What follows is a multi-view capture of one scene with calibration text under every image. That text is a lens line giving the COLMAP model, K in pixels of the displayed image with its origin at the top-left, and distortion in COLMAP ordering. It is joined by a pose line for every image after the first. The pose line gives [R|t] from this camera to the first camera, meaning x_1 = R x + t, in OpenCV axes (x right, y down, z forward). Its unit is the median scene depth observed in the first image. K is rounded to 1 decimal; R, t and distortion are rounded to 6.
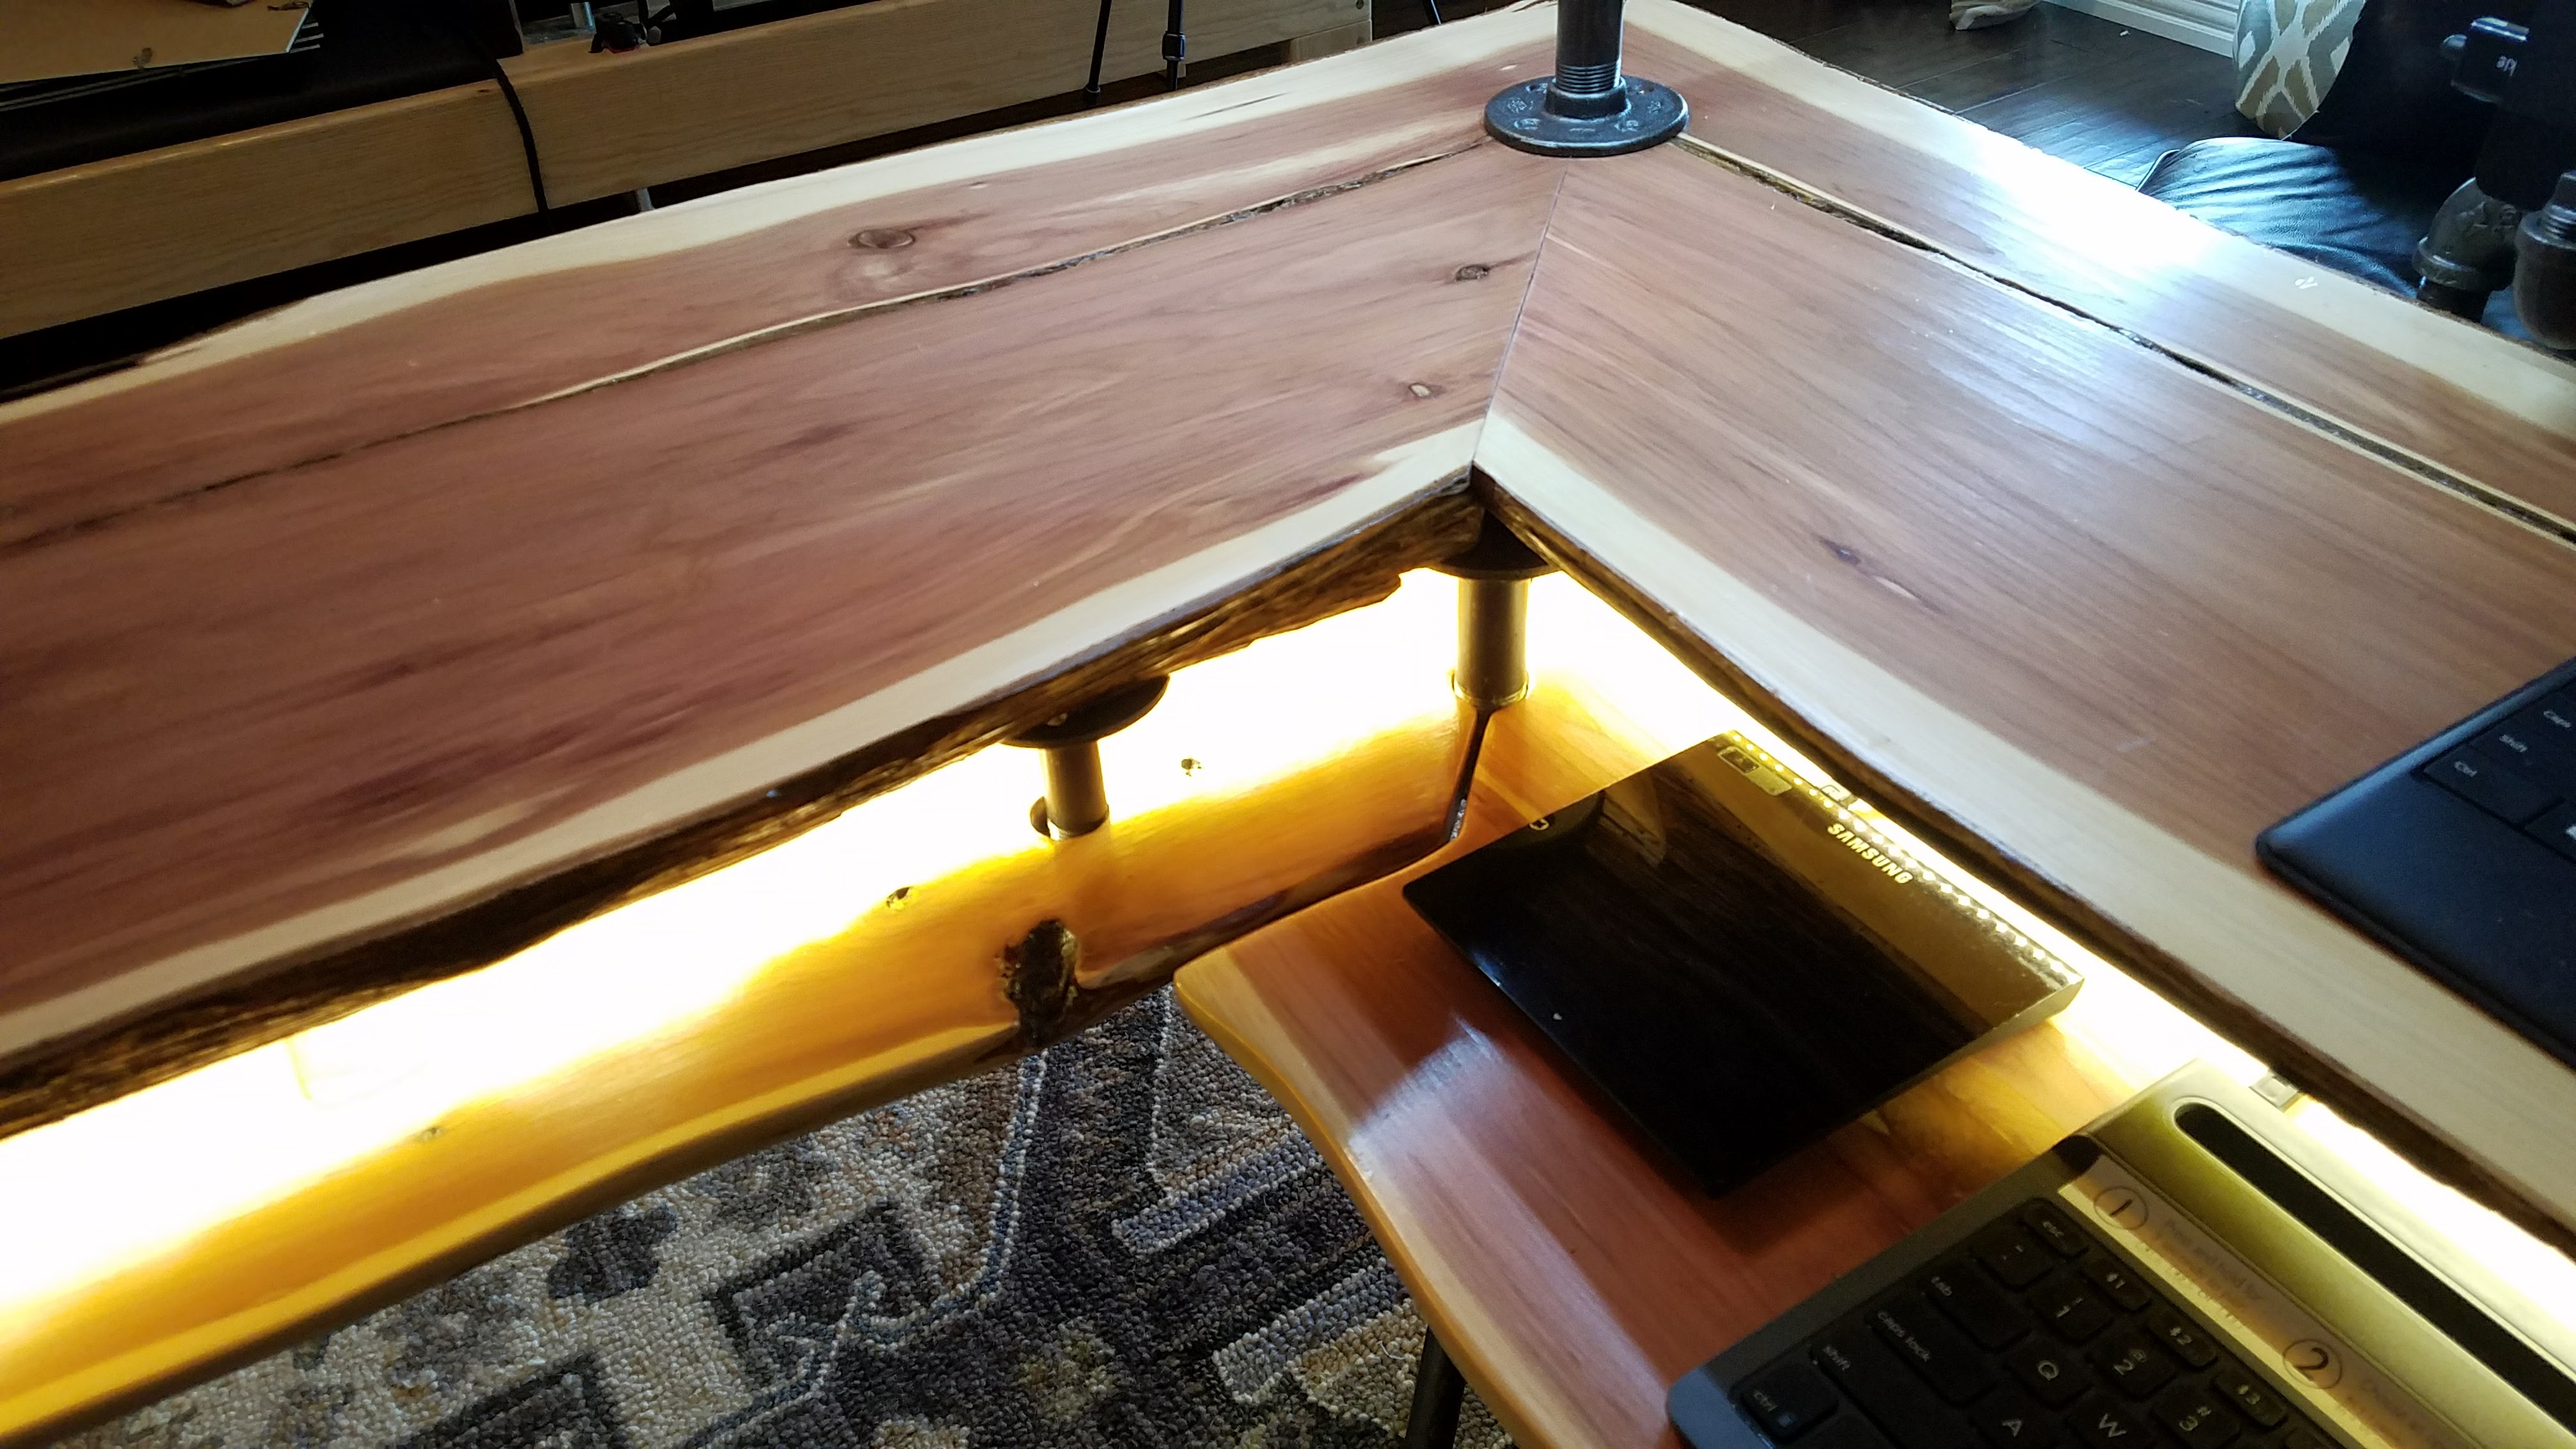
lens RADIAL K [[2022.1, 0, 1289.2], [0, 2022.1, 704.3], [0, 0, 1]] dist [0.121998, -0.192691]
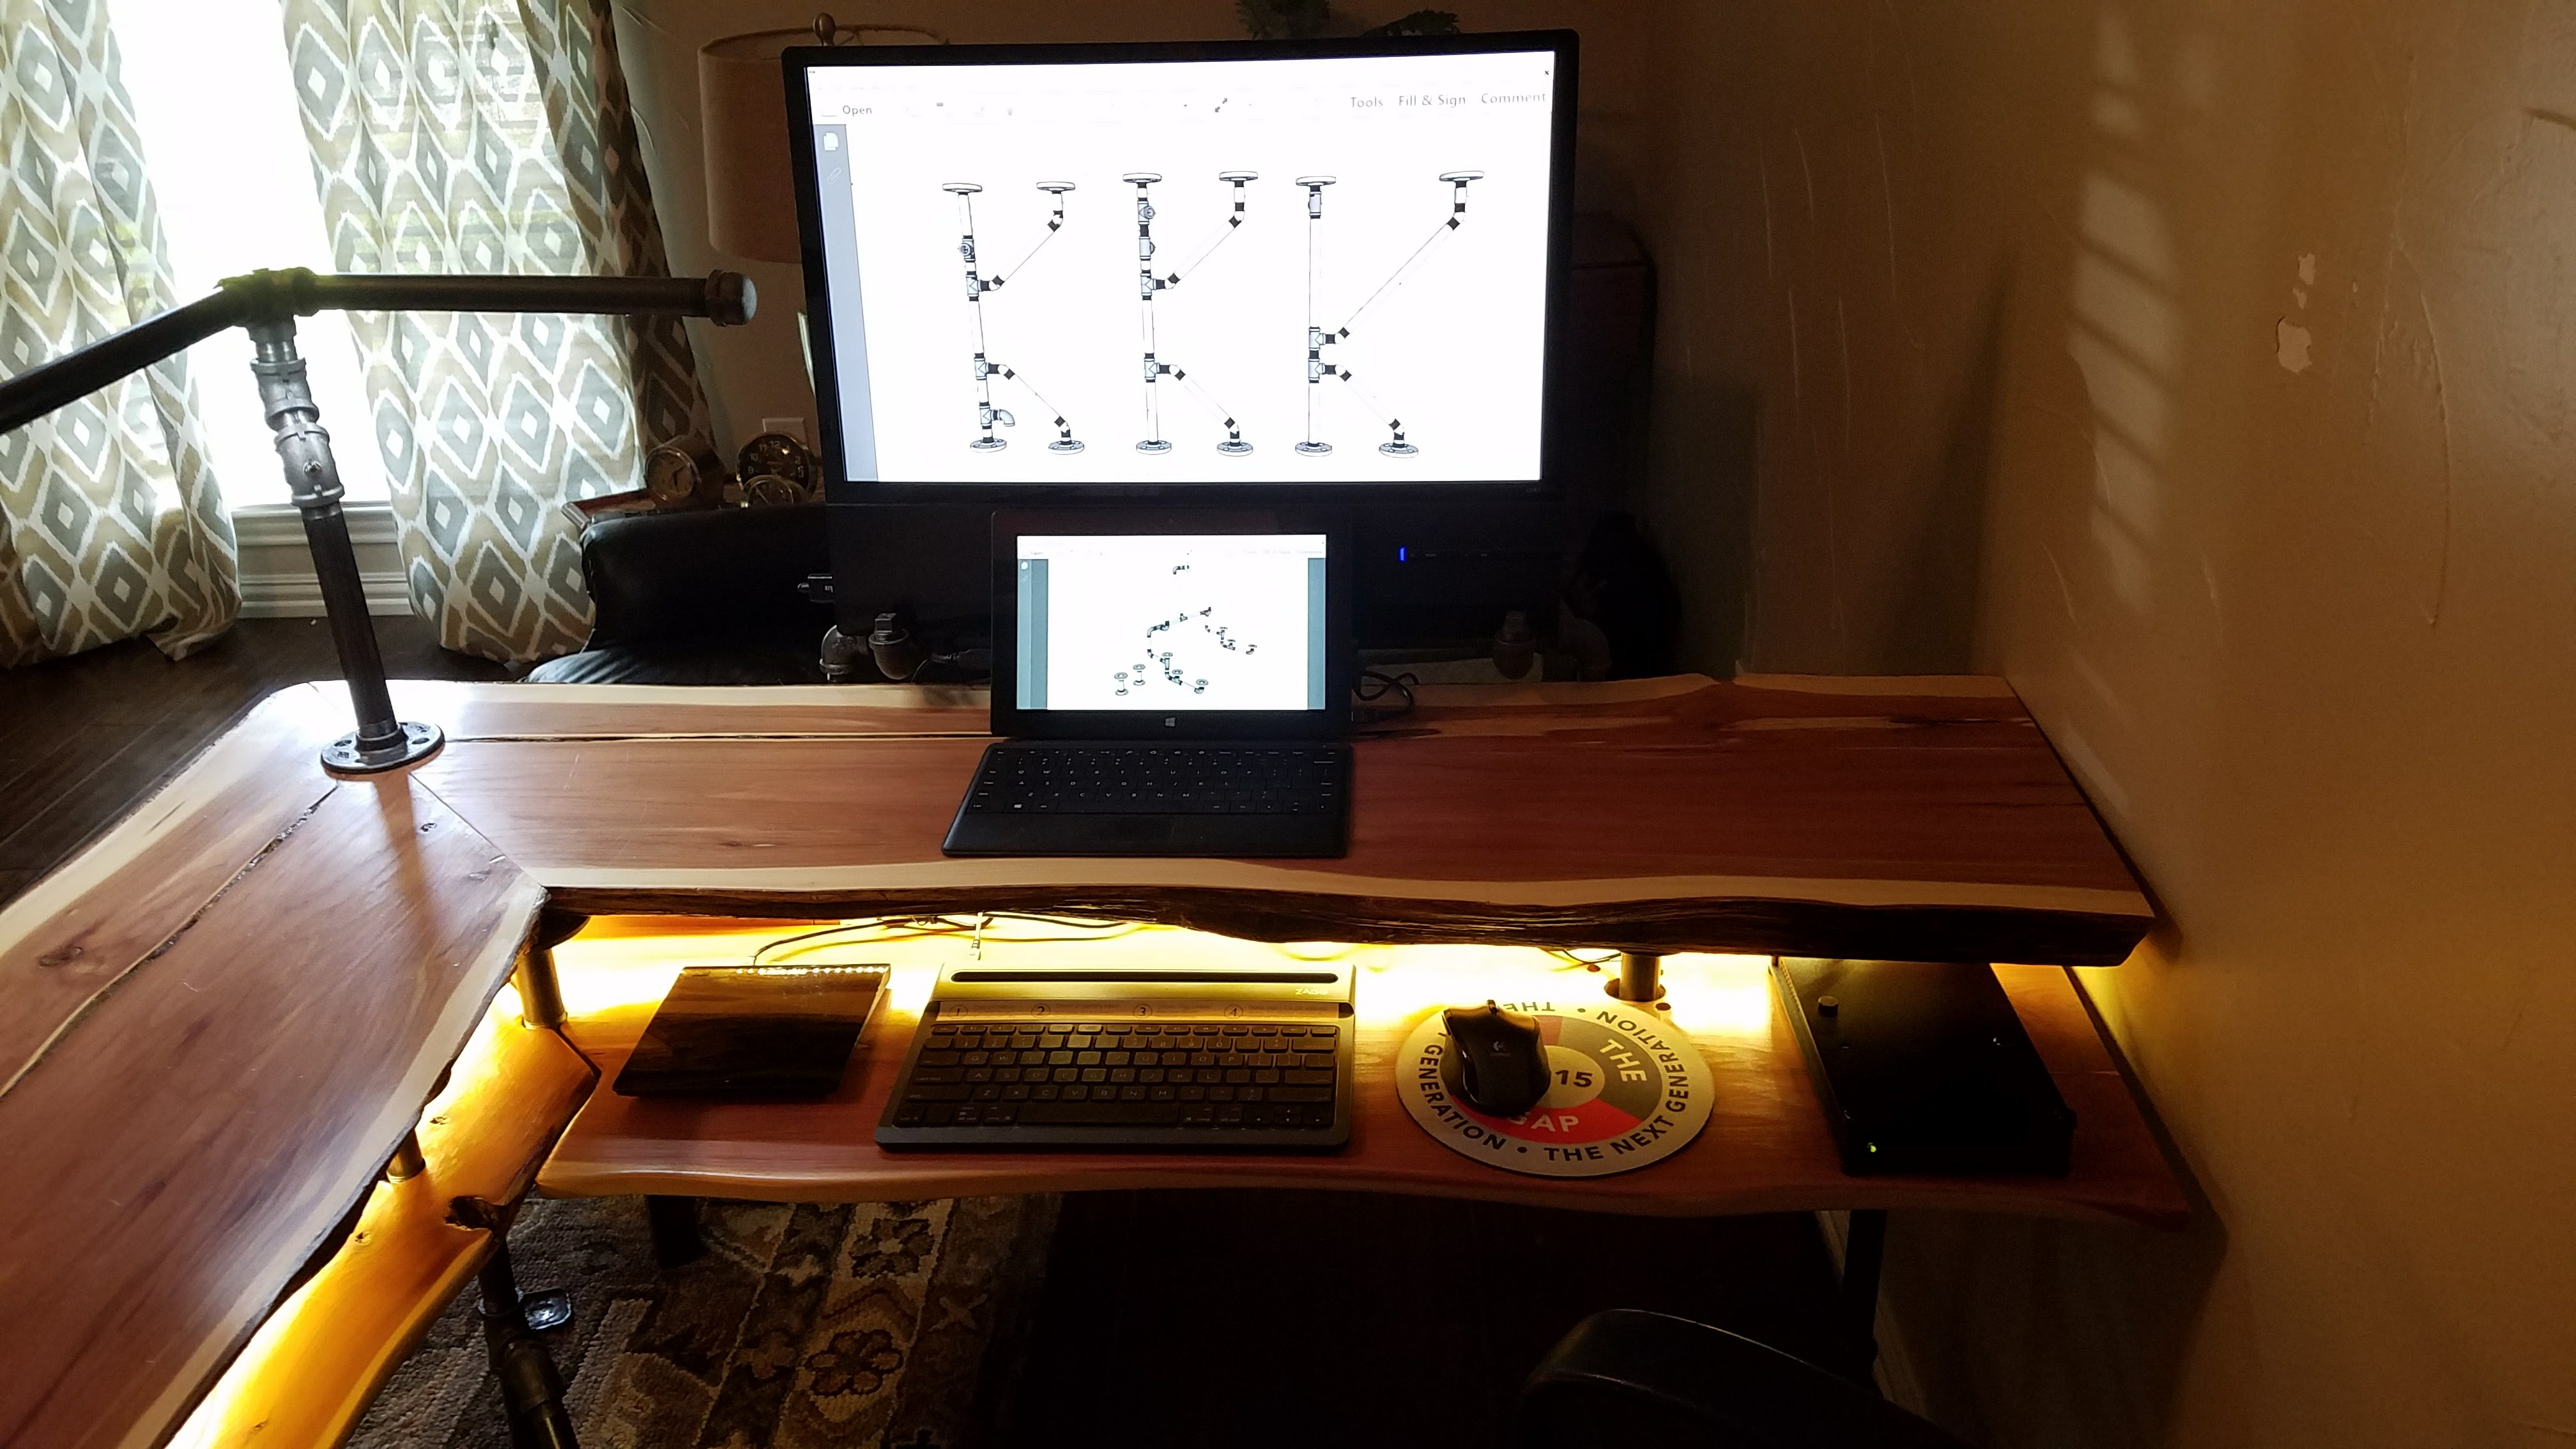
lens RADIAL K [[2022.1, 0, 1289.8], [0, 2022.1, 682.5], [0, 0, 1]] dist [0.121998, -0.192691]
pose [[0.584817, -0.315989, 0.747088, -0.441335], [0.495950, 0.868096, -0.021056, 0.055834], [-0.641890, 0.382832, 0.664392, -0.440884]]
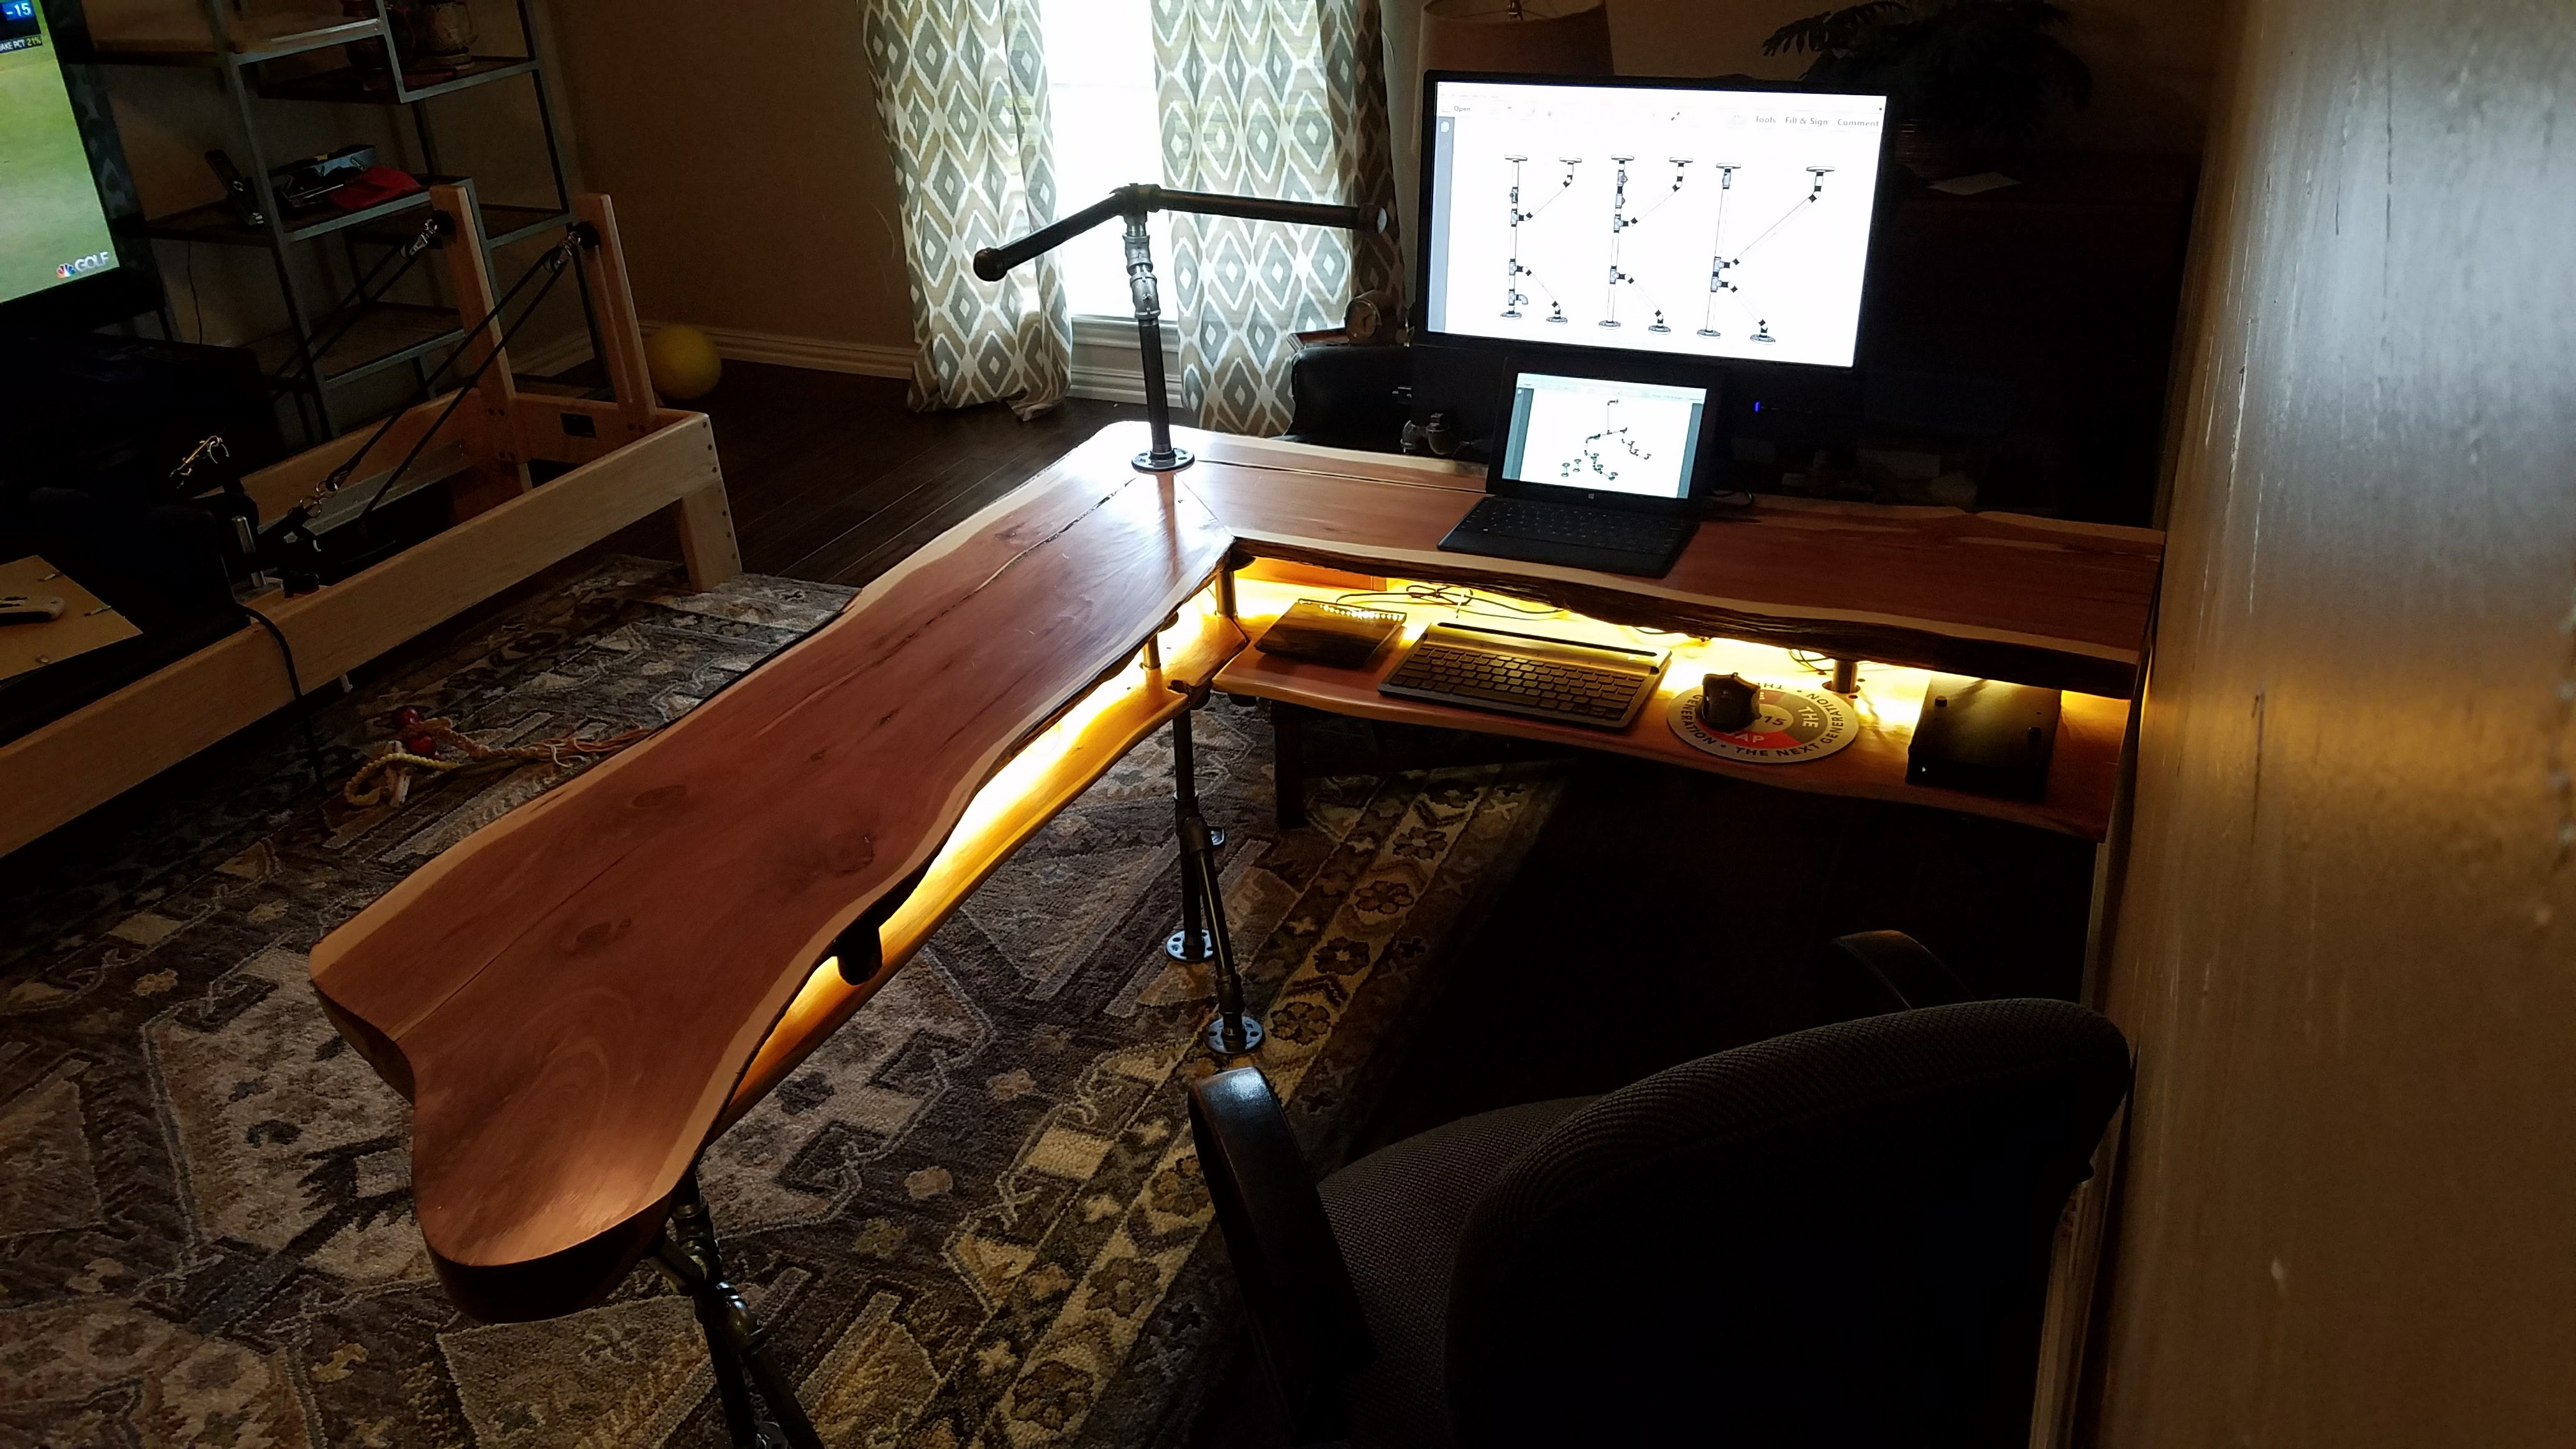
lens RADIAL K [[2022.1, 0, 1297.4], [0, 2022.1, 734.4], [0, 0, 1]] dist [0.121998, -0.192691]
pose [[0.834318, -0.267222, 0.482188, -0.813337], [0.346669, 0.934396, -0.082005, 0.273010], [-0.428642, 0.235578, 0.872221, -1.071632]]
